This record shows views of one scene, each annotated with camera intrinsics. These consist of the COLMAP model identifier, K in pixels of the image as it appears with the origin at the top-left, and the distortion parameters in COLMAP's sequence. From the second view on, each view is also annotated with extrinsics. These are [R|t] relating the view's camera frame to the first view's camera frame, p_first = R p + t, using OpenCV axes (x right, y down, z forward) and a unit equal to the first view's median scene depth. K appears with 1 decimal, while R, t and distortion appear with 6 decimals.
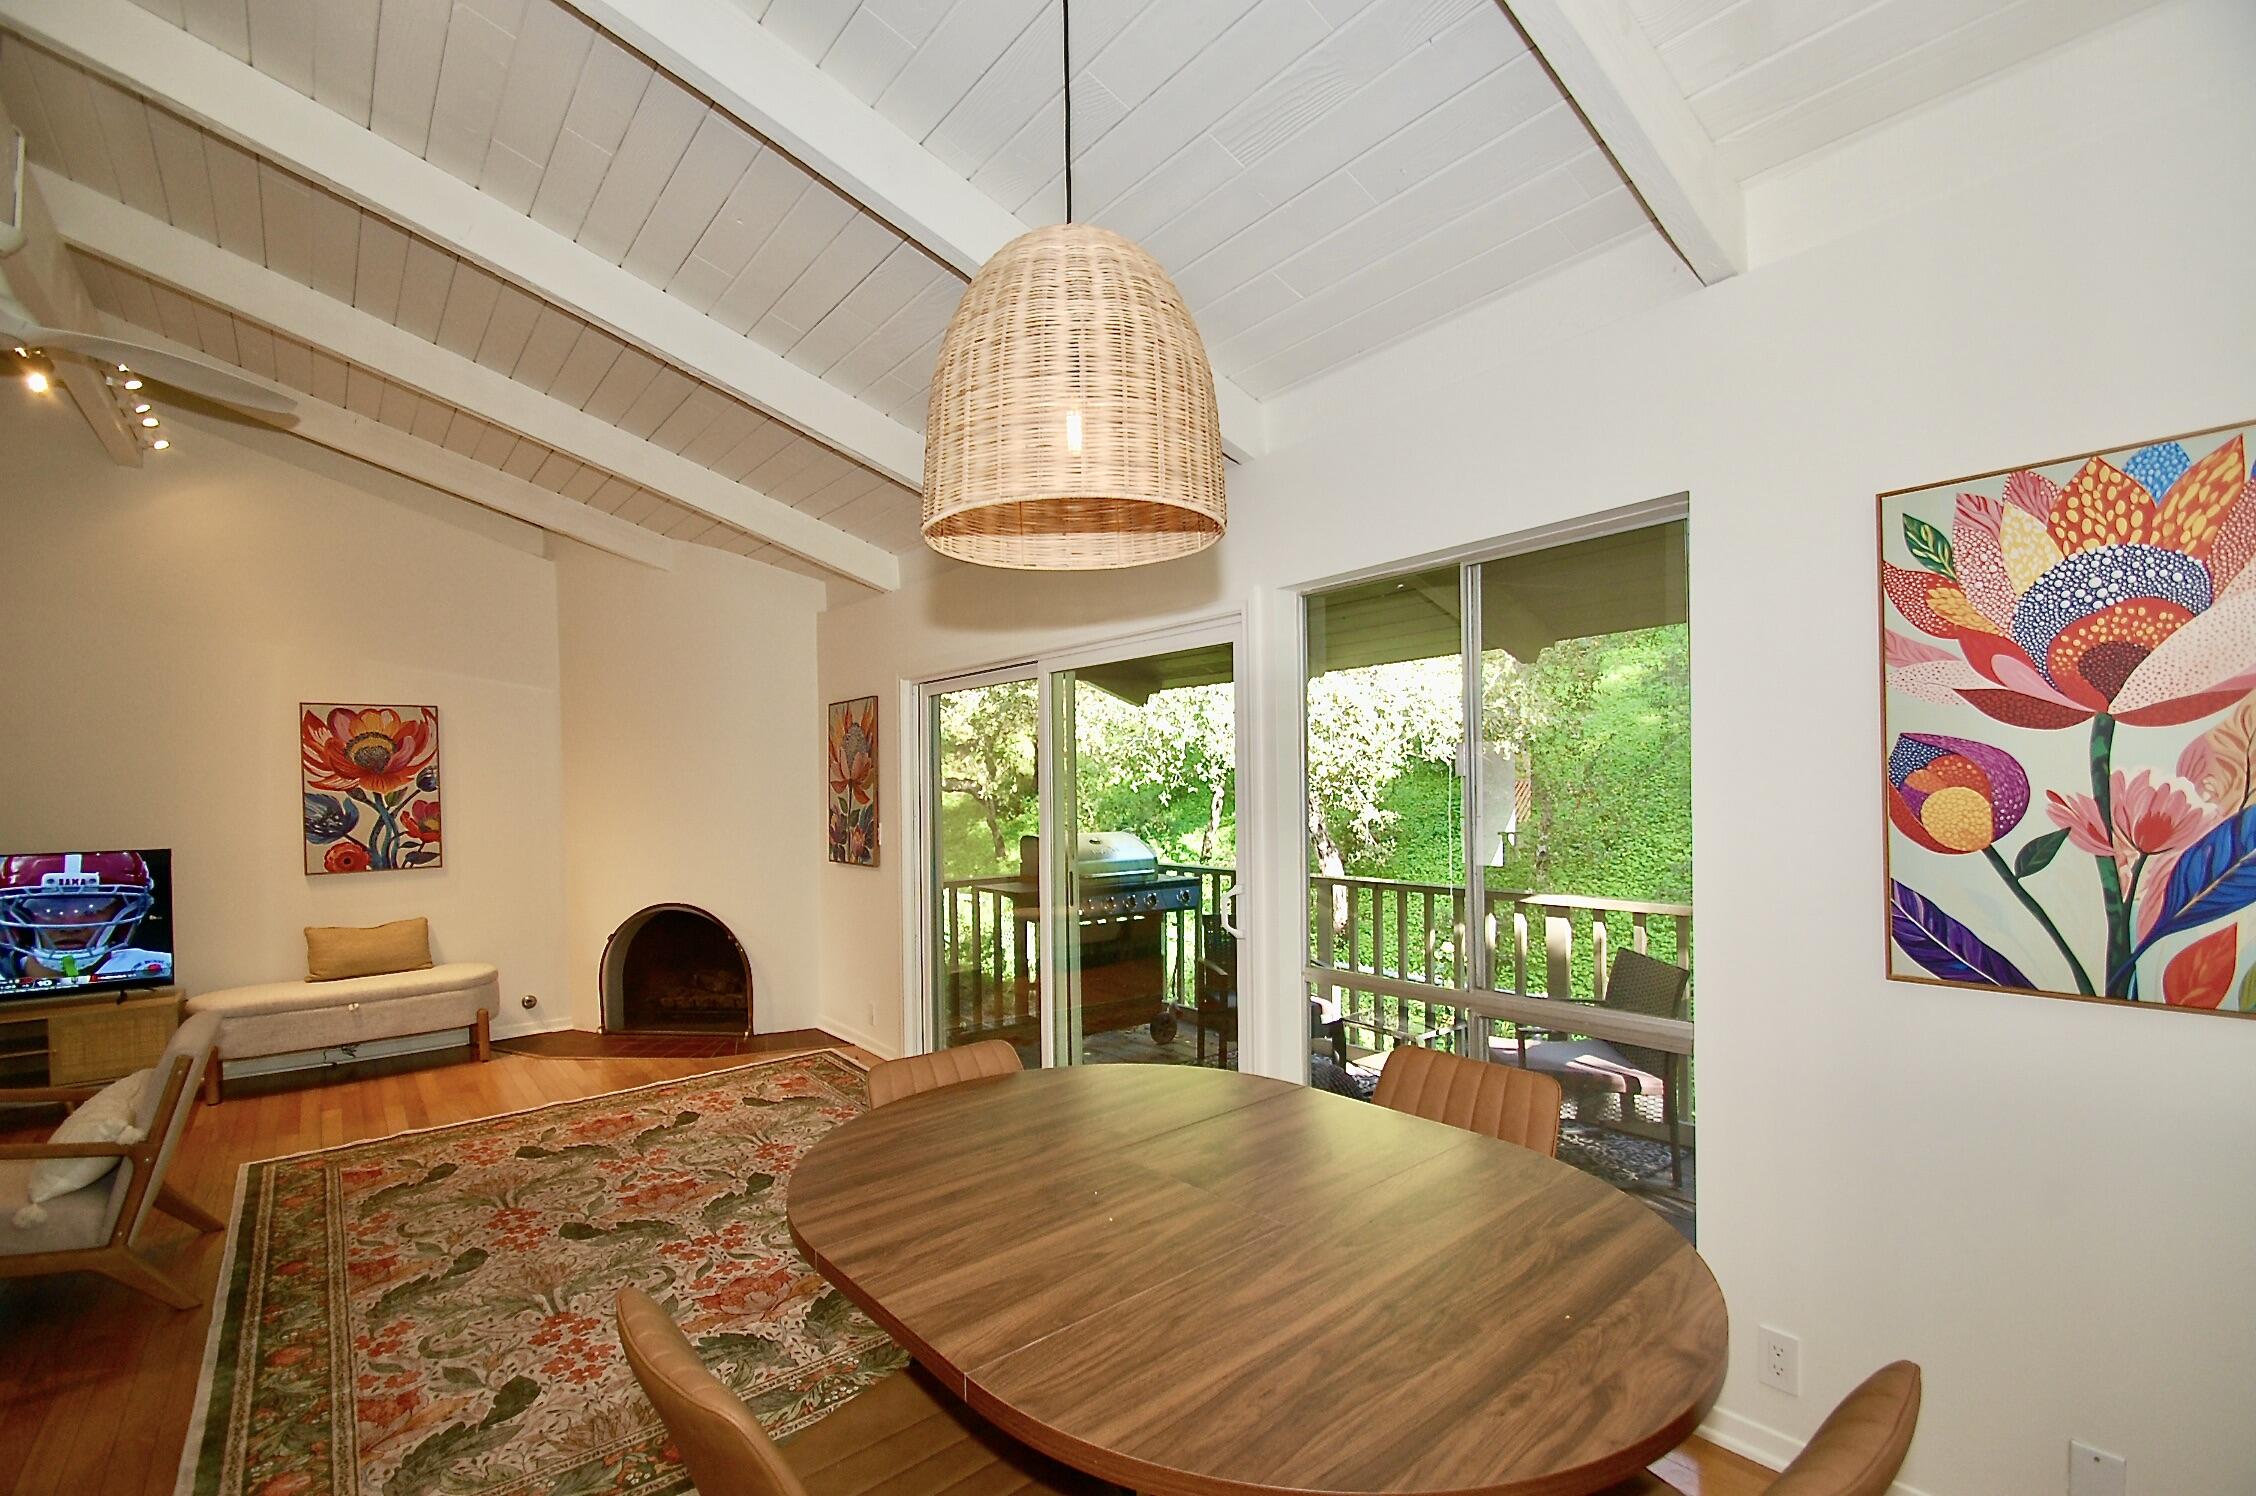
lens RADIAL K [[983.7, 0, 1105.6], [0, 983.7, 788.3], [0, 0, 1]] dist [0.012250, -0.017883]
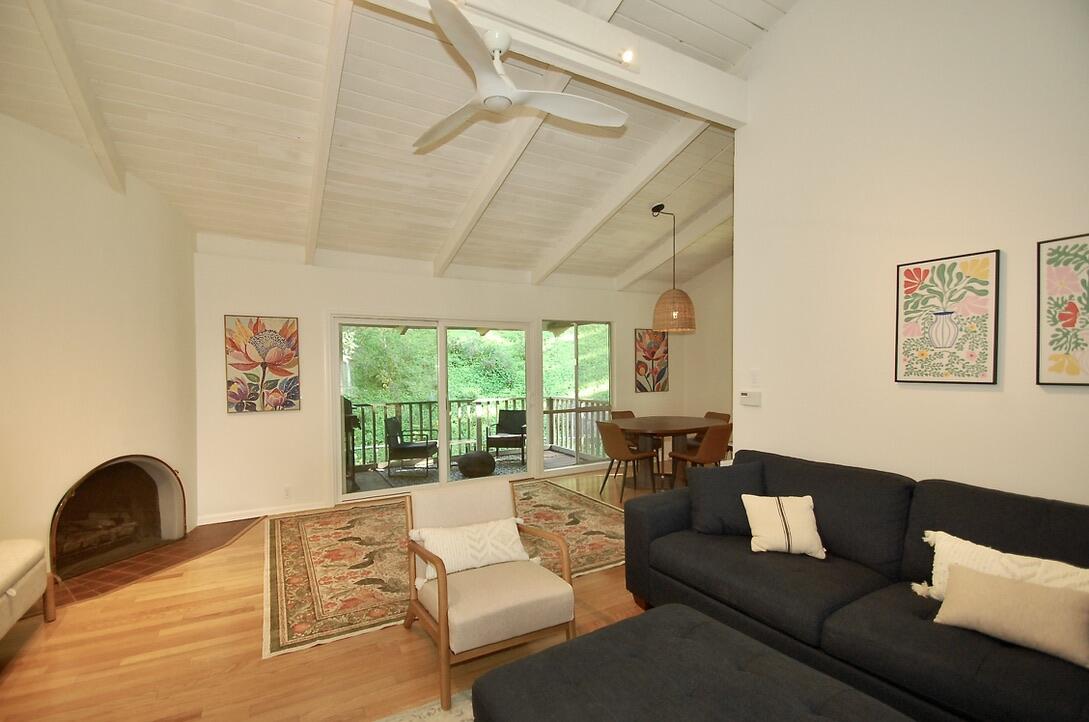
lens RADIAL K [[474.8, 0, 533.7], [0, 474.8, 380.4], [0, 0, 1]] dist [0.012250, -0.017883]
pose [[0.169773, -0.009461, 0.985438, -1.181250], [0.011209, 0.999908, 0.007669, 0.025016], [-0.985420, 0.009744, 0.169863, 0.462147]]
